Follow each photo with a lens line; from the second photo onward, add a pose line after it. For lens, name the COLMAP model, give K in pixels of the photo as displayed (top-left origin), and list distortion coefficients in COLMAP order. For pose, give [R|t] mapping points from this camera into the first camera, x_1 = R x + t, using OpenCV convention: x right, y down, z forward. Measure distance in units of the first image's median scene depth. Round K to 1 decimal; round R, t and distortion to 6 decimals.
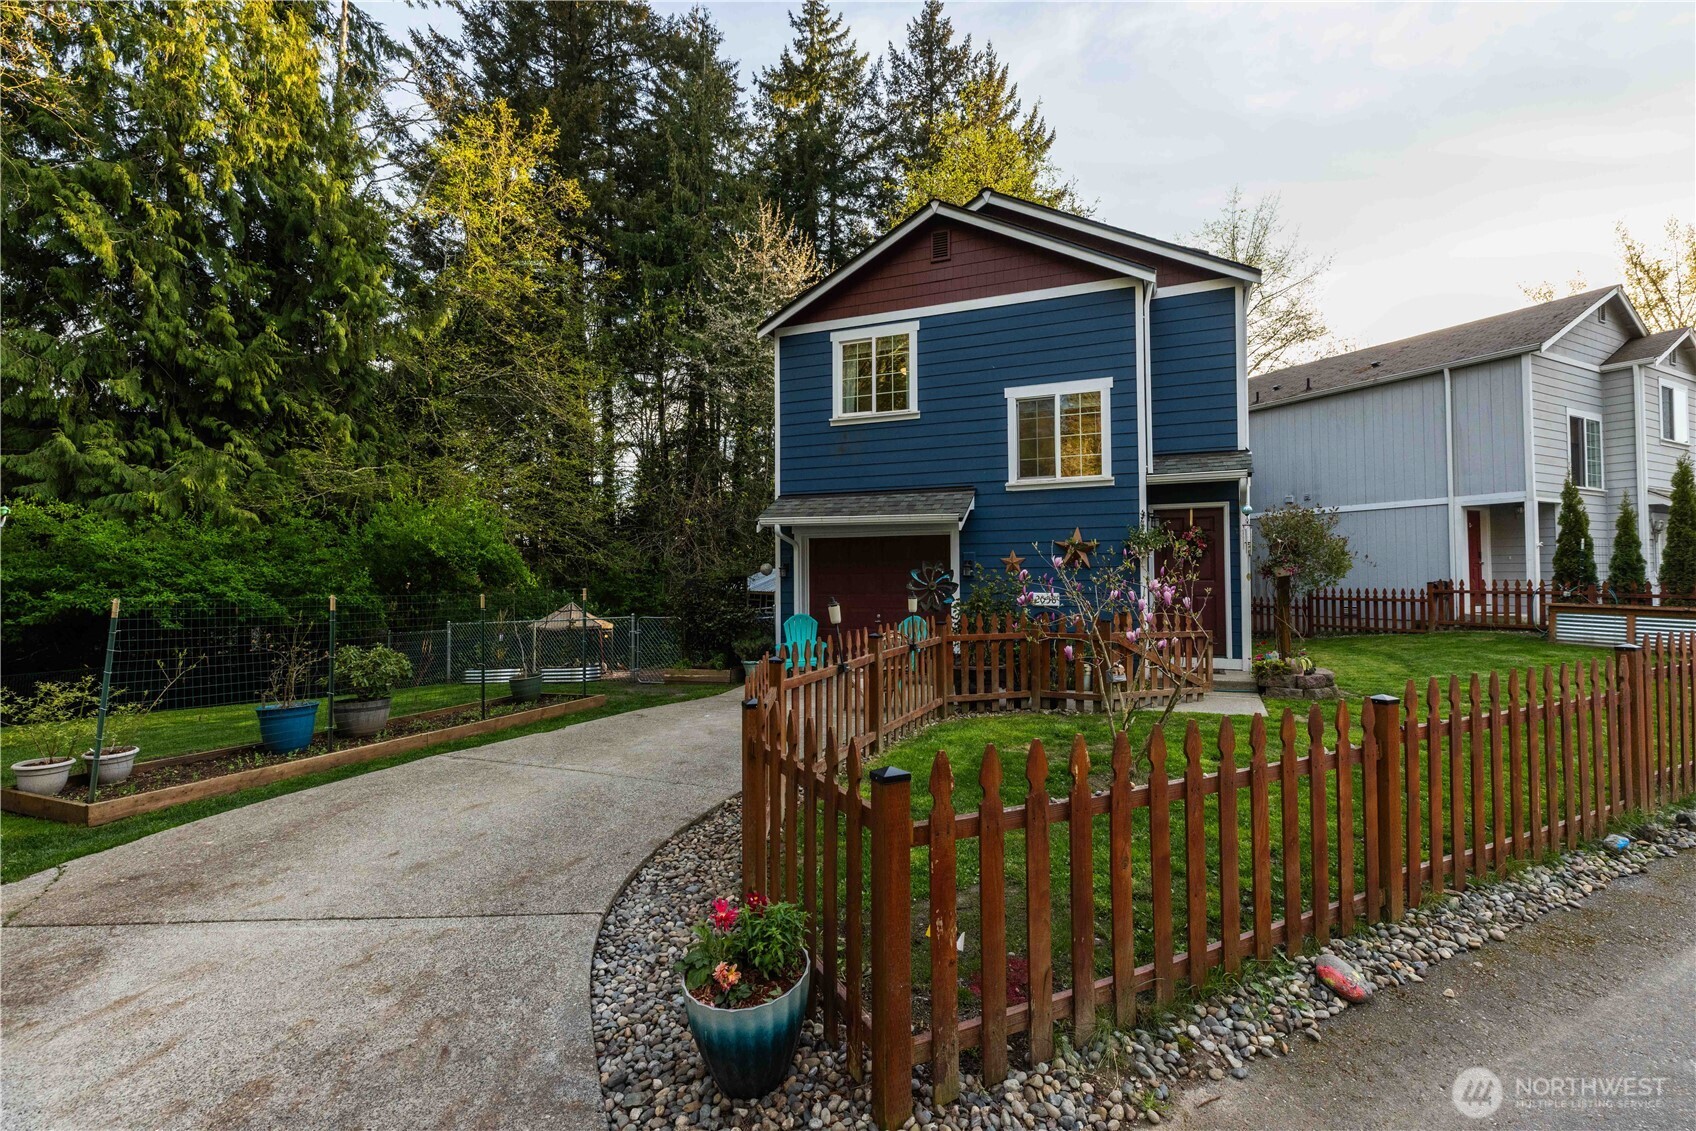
lens RADIAL K [[756.4, 0, 856.9], [0, 756.4, 555.7], [0, 0, 1]] dist [0.001252, 0.000495]
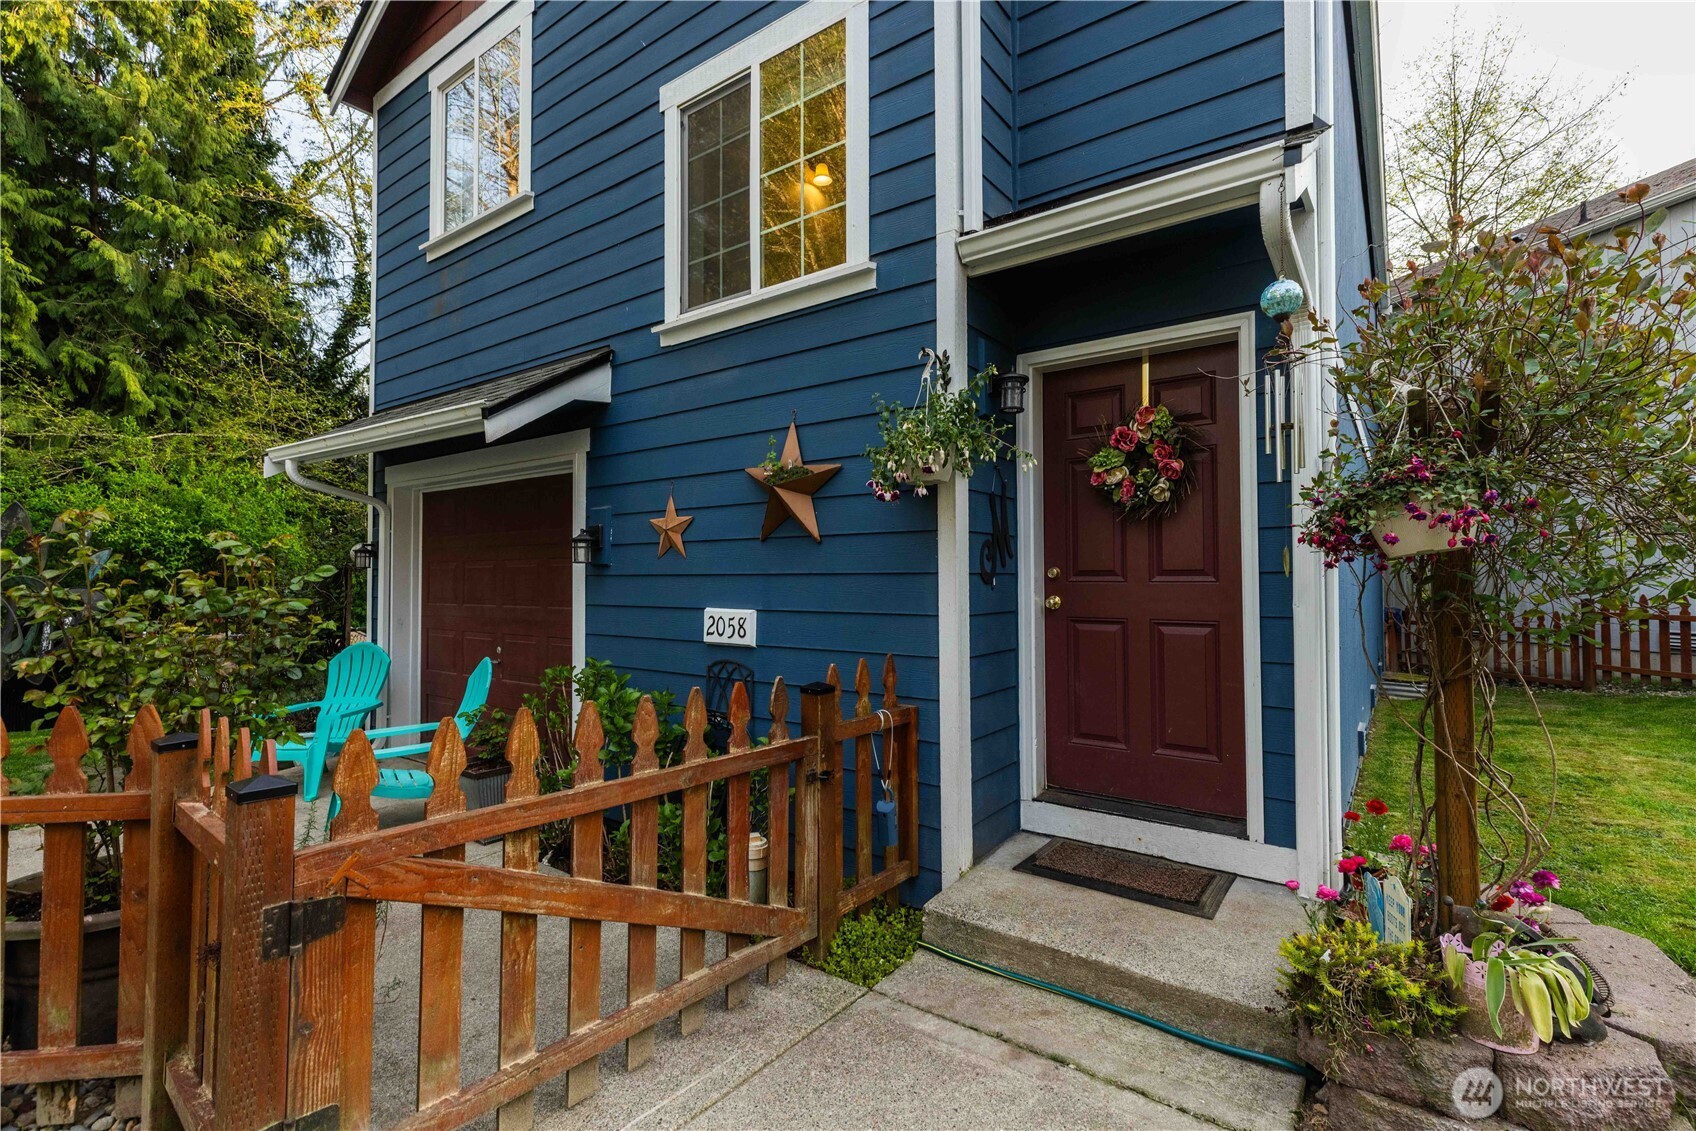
lens RADIAL K [[760.5, 0, 861.0], [0, 760.5, 557.4], [0, 0, 1]] dist [0.007007, 0.000267]
pose [[0.975204, -0.002616, -0.221293, 0.291562], [0.003387, 0.999989, 0.003102, 0.017179], [0.221282, -0.003774, 0.975202, 0.482060]]
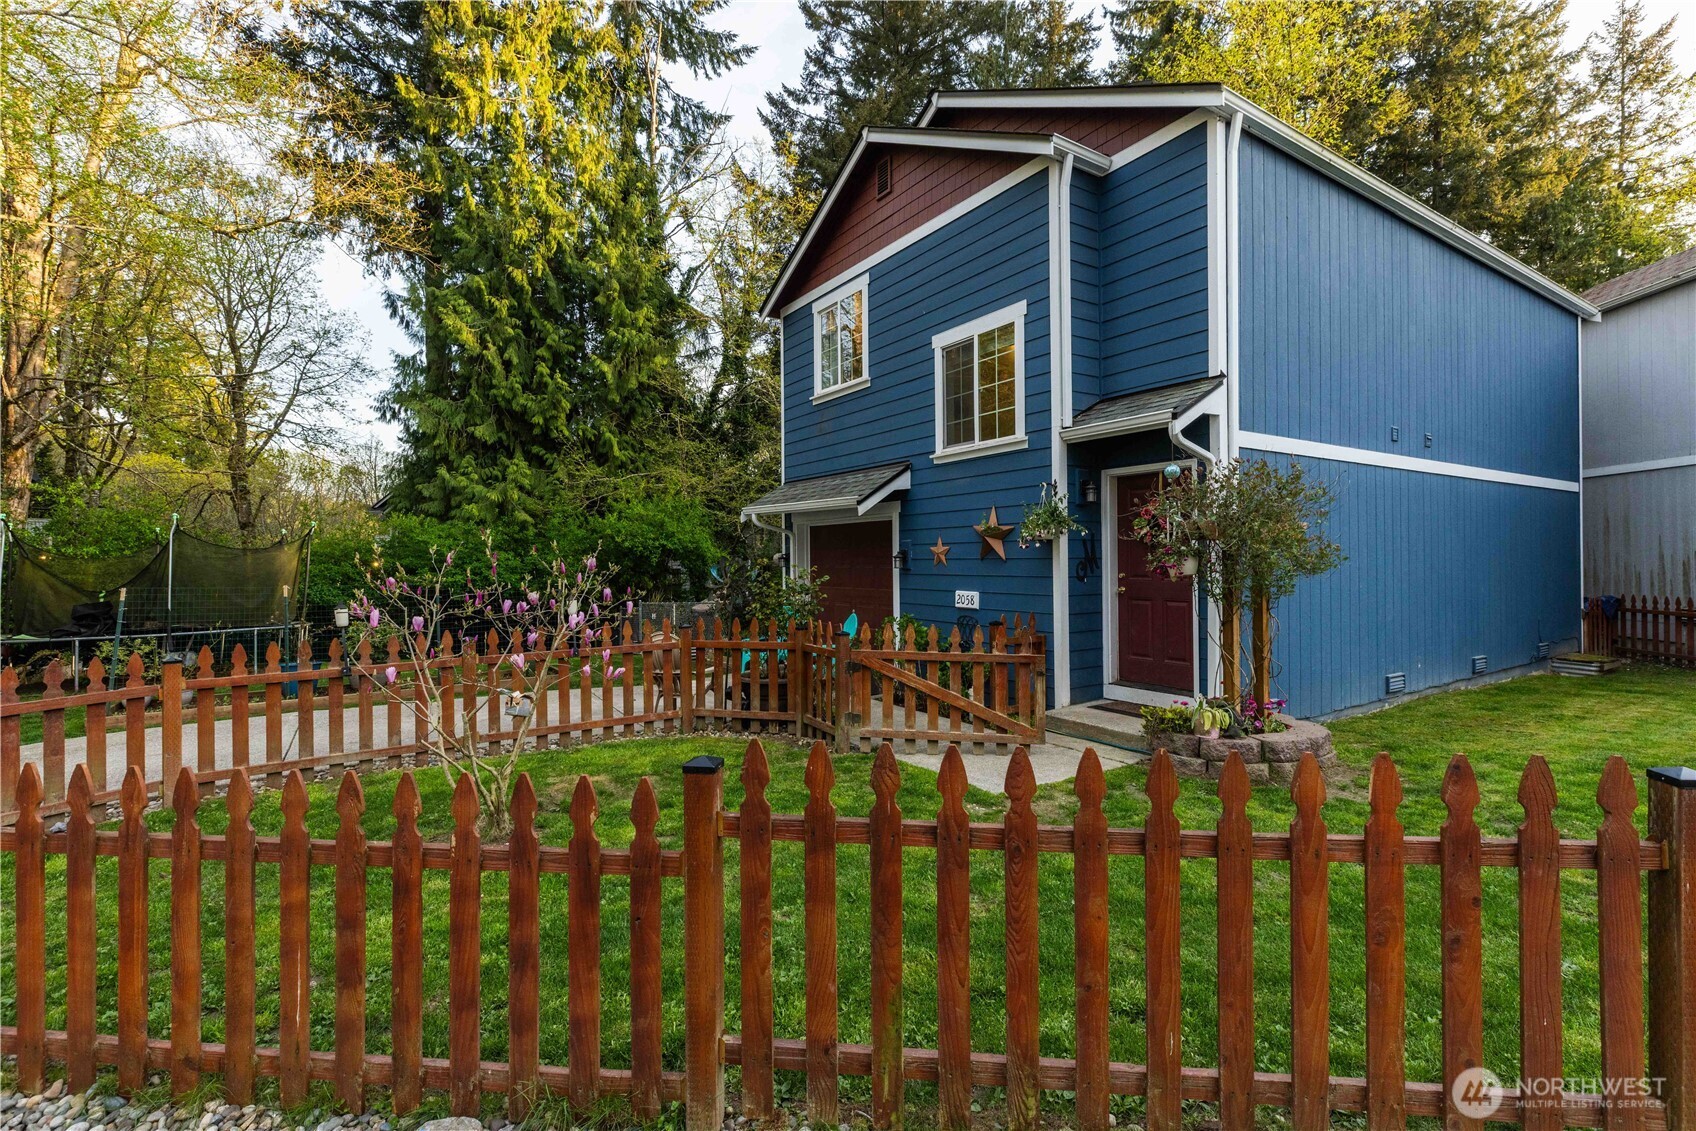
lens RADIAL K [[754.1, 0, 855.9], [0, 754.1, 555.0], [0, 0, 1]] dist [0.002937, -0.000603]
pose [[0.832621, -0.003793, -0.553830, 0.434067], [0.019225, 0.999572, 0.022057, -0.005843], [0.553509, -0.029012, 0.832337, 0.211310]]
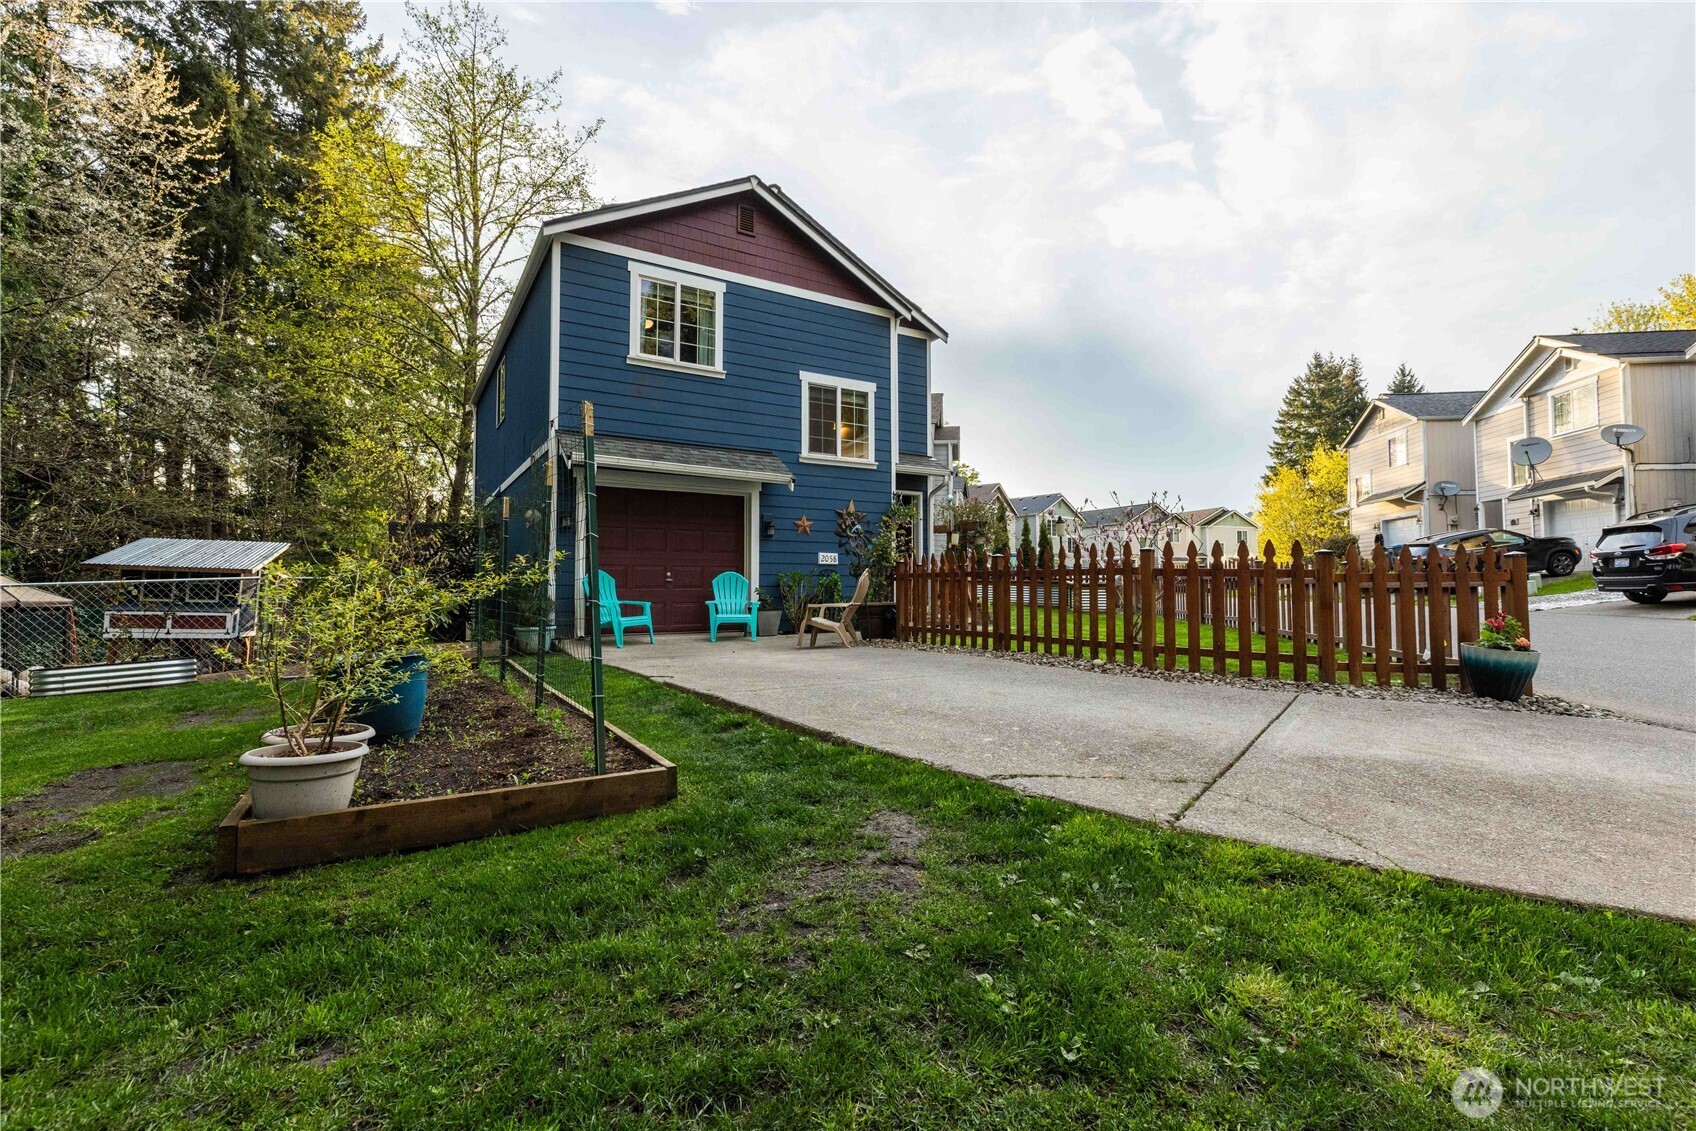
lens RADIAL K [[756.4, 0, 856.9], [0, 756.4, 555.7], [0, 0, 1]] dist [0.001252, 0.000495]
pose [[0.583550, 0.042731, 0.810952, -0.496834], [-0.026843, 0.999084, -0.033328, 0.067352], [-0.811633, -0.002319, 0.584163, 0.207970]]
